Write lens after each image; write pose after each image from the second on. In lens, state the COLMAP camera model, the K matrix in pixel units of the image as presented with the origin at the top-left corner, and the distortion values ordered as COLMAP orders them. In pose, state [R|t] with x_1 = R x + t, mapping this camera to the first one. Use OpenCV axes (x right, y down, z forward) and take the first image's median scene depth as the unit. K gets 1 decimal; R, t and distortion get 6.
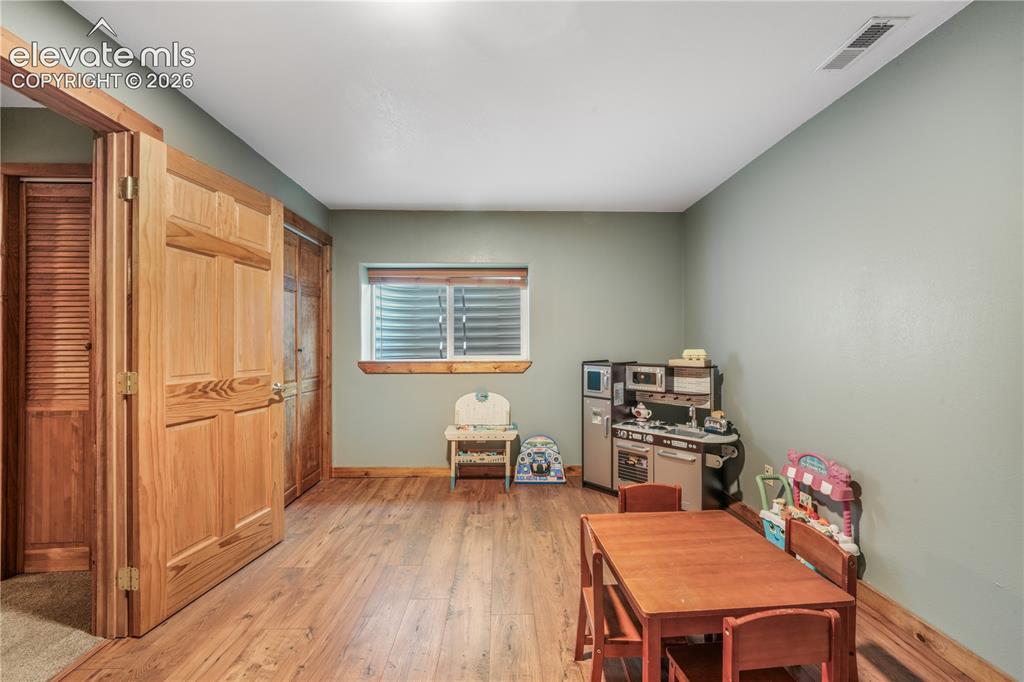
lens RADIAL K [[389.1, 0, 510.5], [0, 389.1, 343.3], [0, 0, 1]] dist [0.000279, 0.000022]
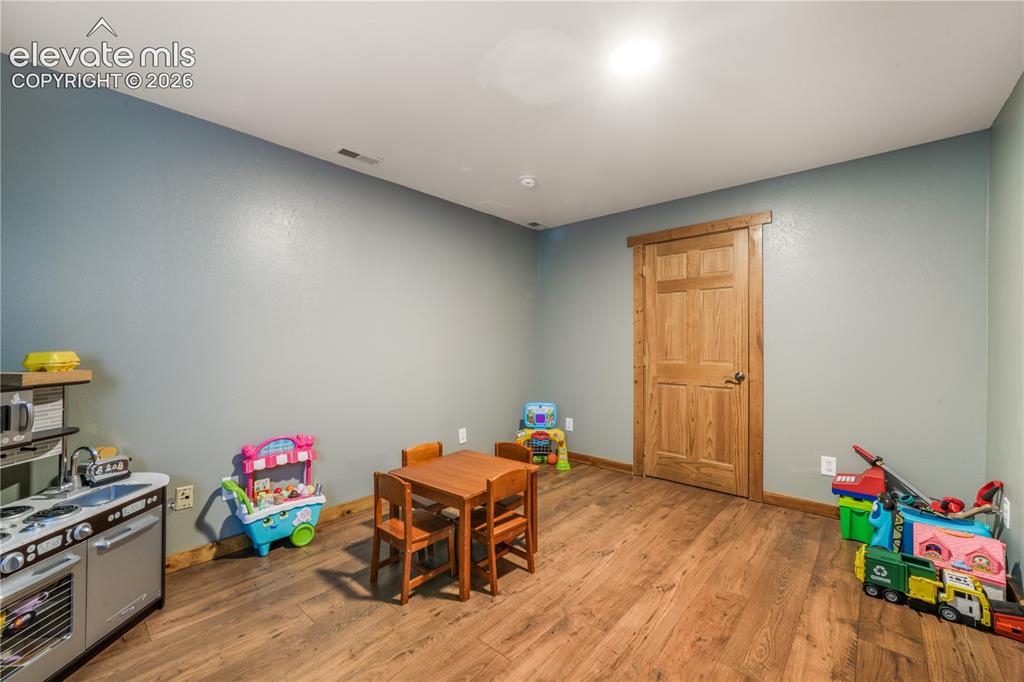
lens RADIAL K [[415.2, 0, 509.6], [0, 415.2, 341.6], [0, 0, 1]] dist [-0.002183, -0.000798]
pose [[-0.722201, 0.005387, 0.691663, -0.427607], [0.000581, 0.999974, -0.007181, 0.006295], [-0.691683, -0.004784, -0.722185, 1.053642]]
